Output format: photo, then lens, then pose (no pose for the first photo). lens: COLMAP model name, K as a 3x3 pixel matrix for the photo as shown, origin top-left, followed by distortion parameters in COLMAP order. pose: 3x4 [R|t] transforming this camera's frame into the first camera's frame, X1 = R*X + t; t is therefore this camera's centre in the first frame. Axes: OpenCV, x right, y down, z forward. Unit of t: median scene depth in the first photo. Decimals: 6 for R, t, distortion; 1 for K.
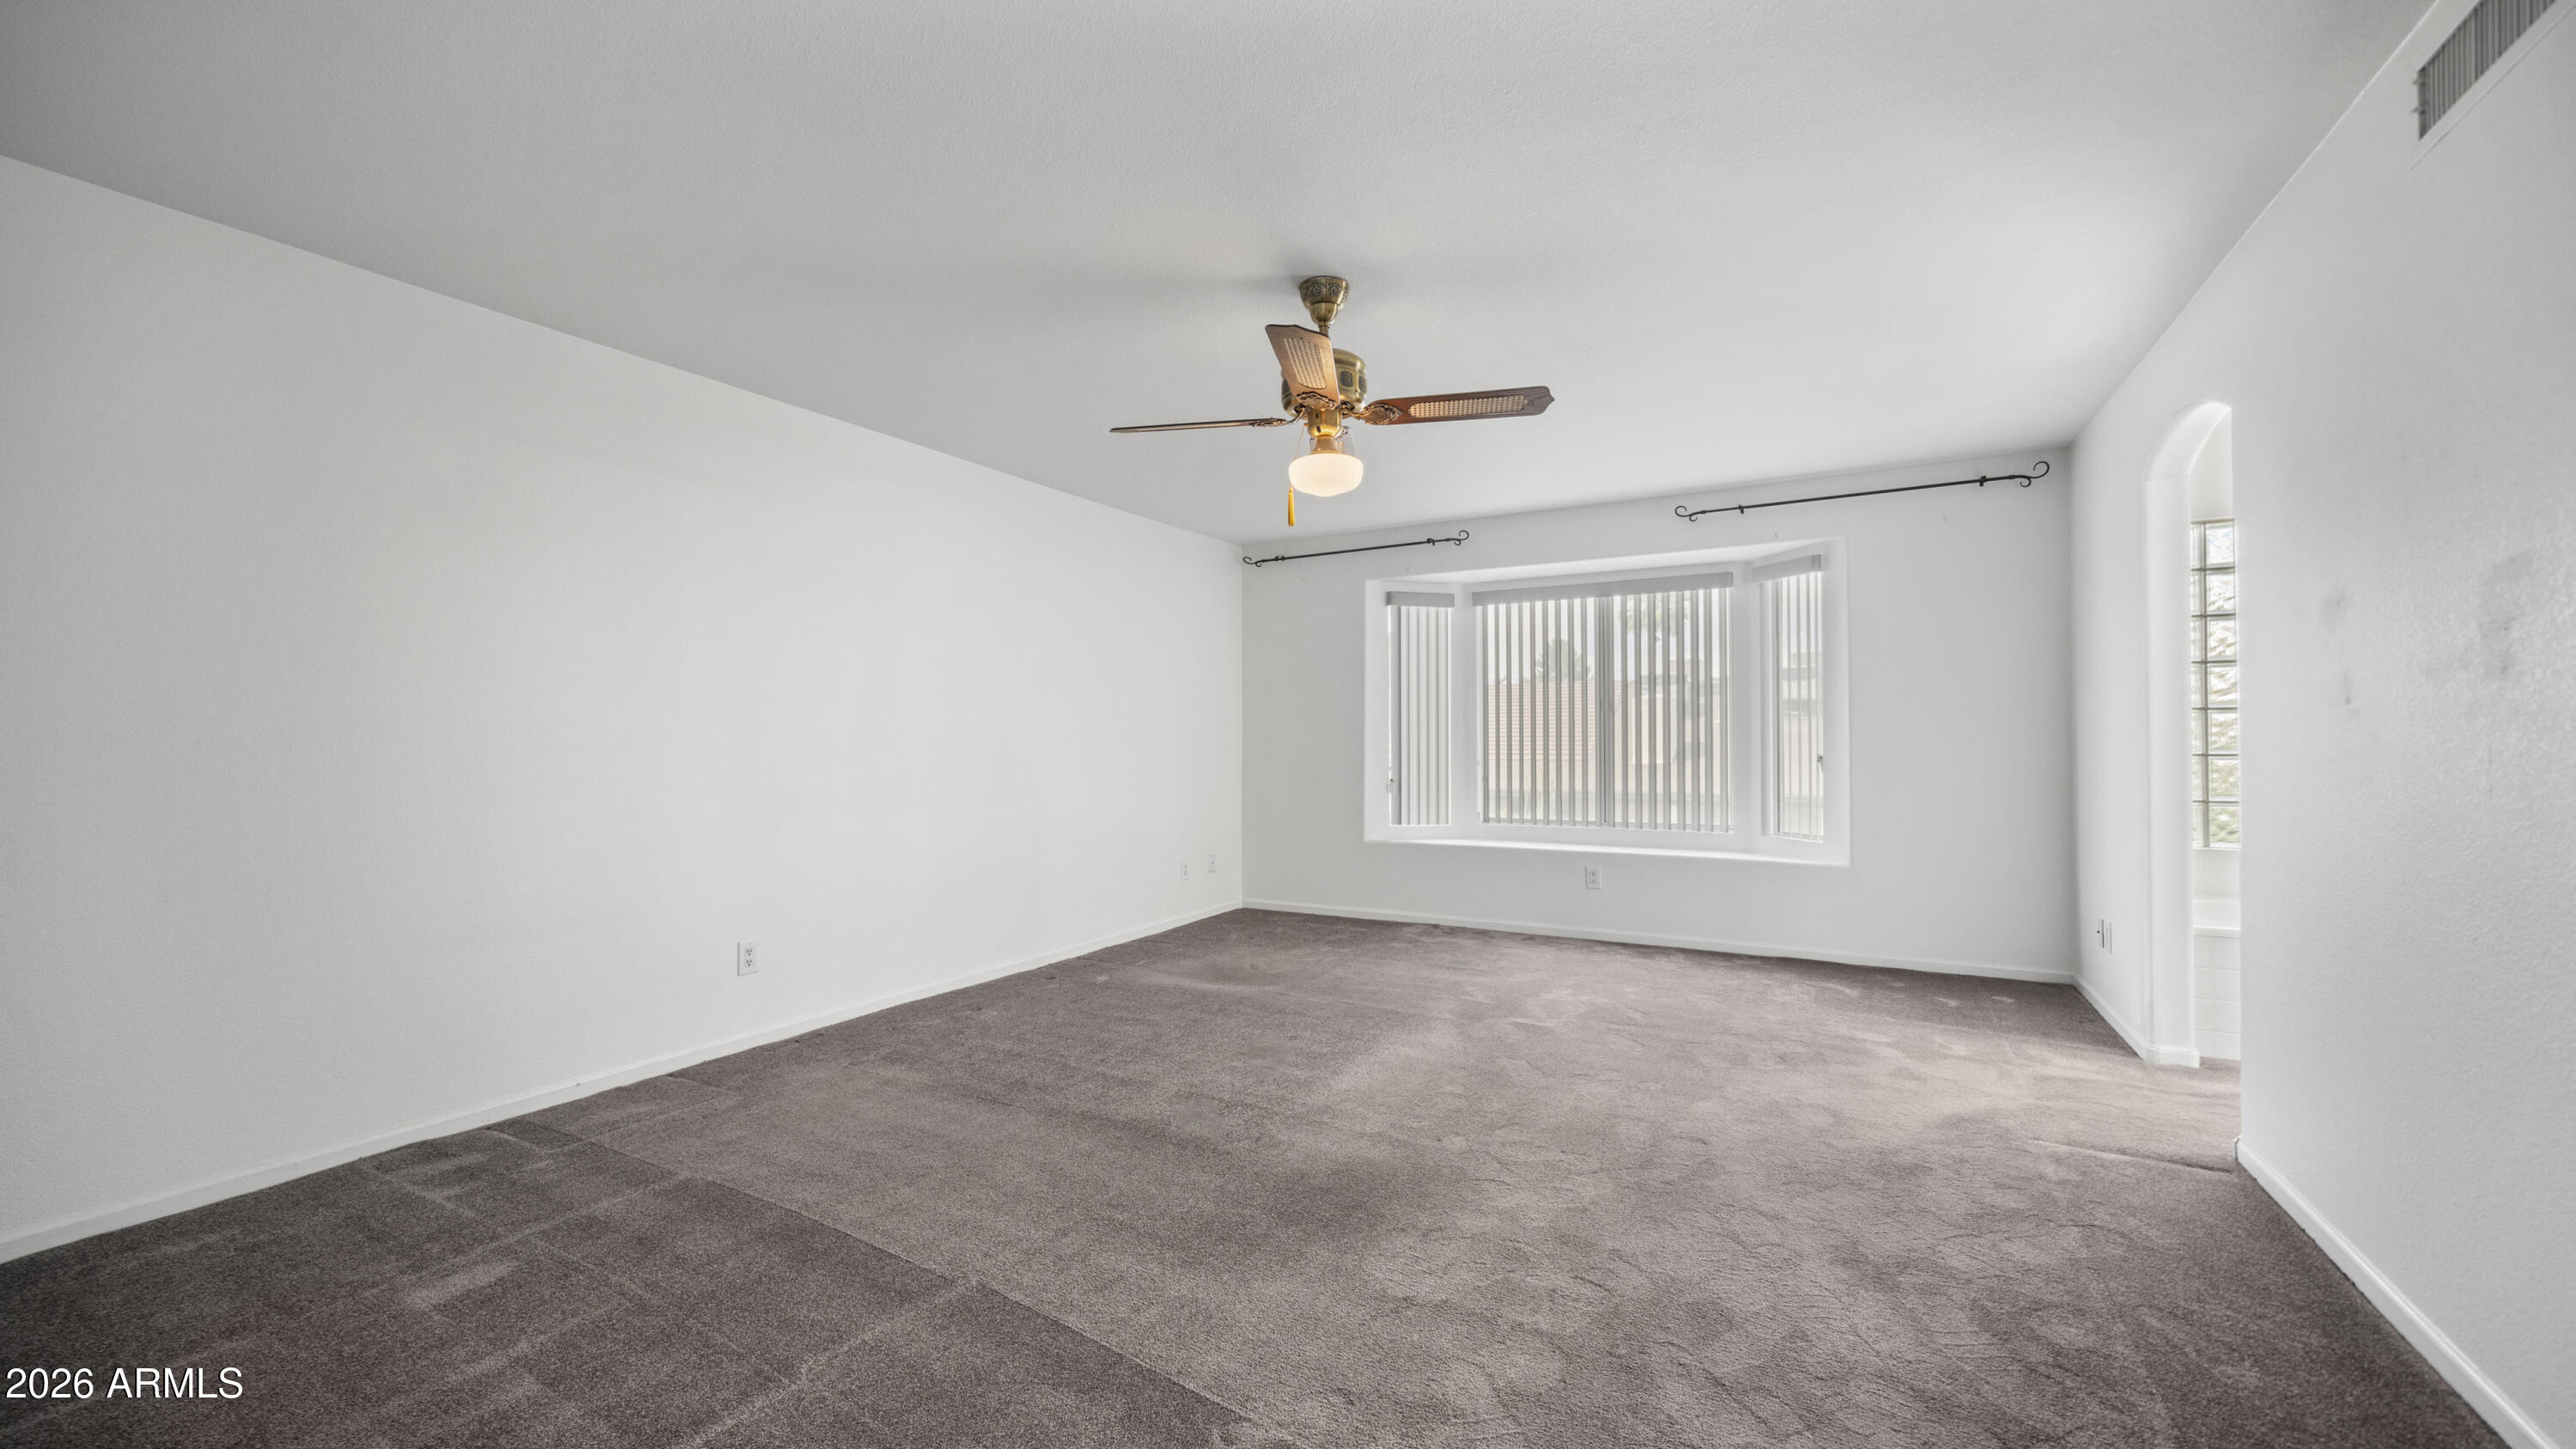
lens RADIAL K [[947.3, 0, 1188.1], [0, 947.3, 712.8], [0, 0, 1]] dist [-0.002625, -0.000002]
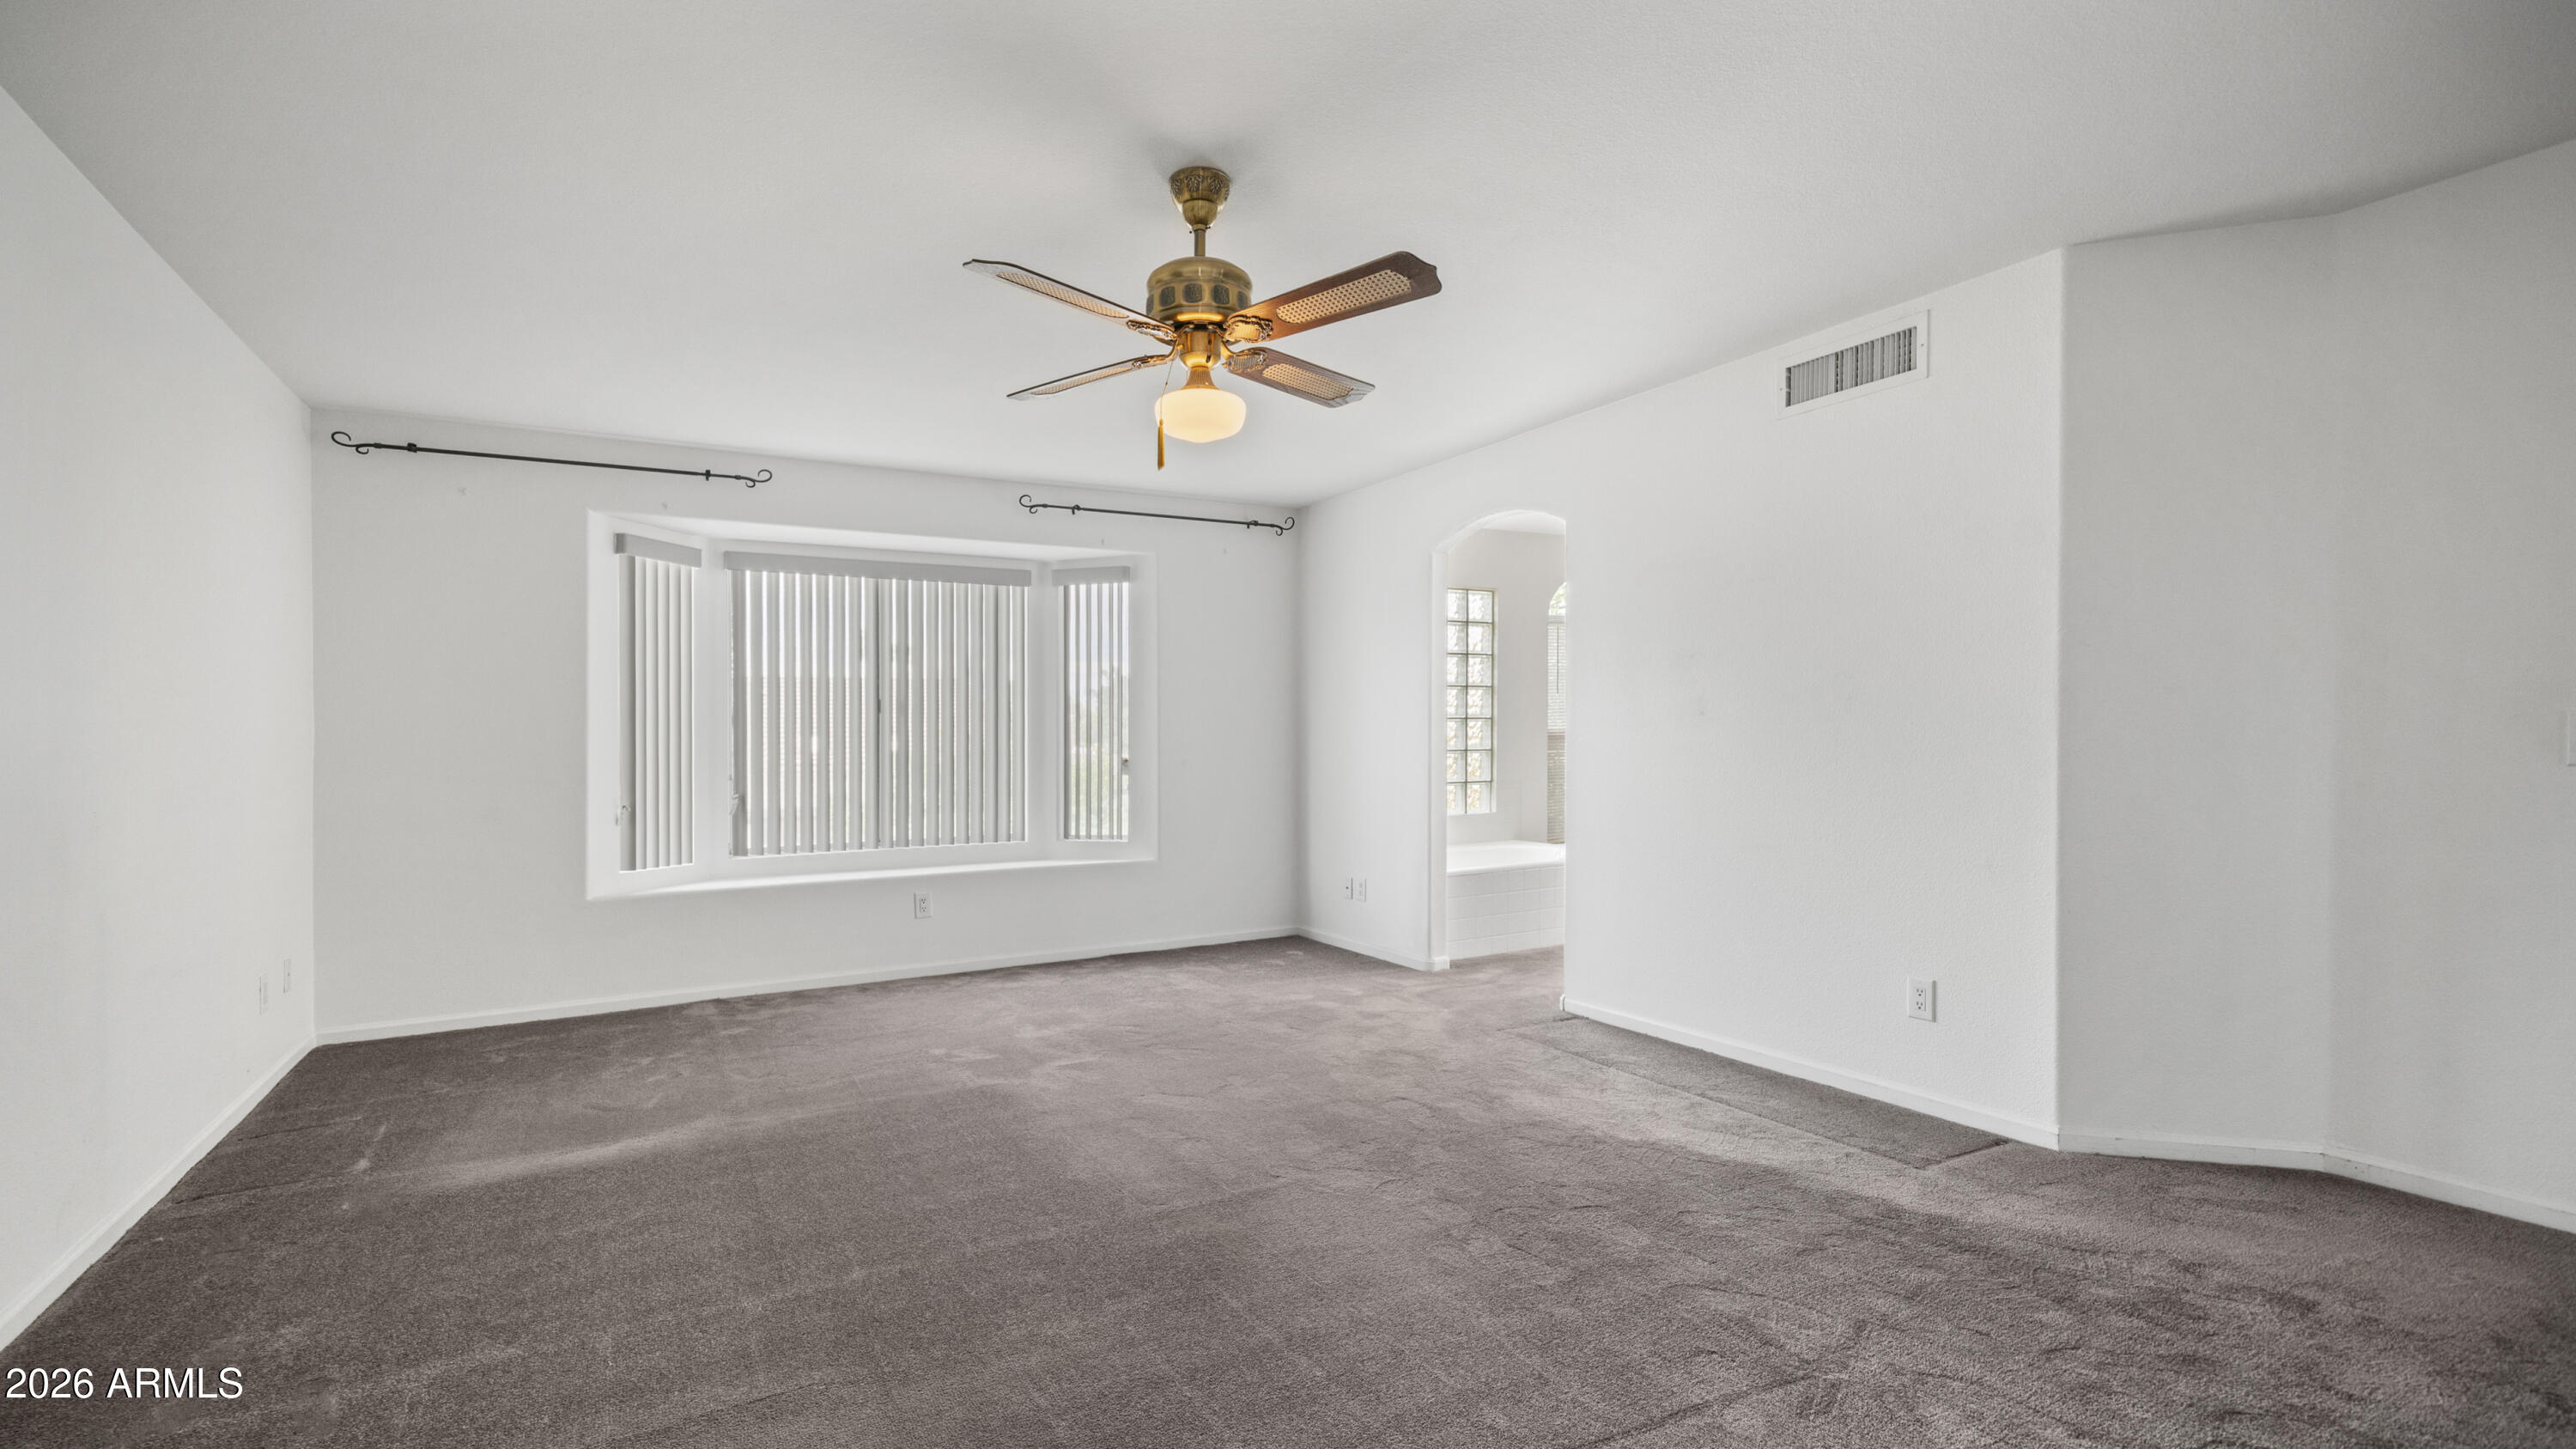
lens RADIAL K [[1129.6, 0, 1287.4], [0, 1129.6, 746.8], [0, 0, 1]] dist [0.000878, 0.001359]
pose [[0.502006, -0.007775, 0.864829, -0.356239], [-0.014044, 0.999754, 0.017141, 0.008368], [-0.864750, -0.020751, 0.501773, 0.238221]]
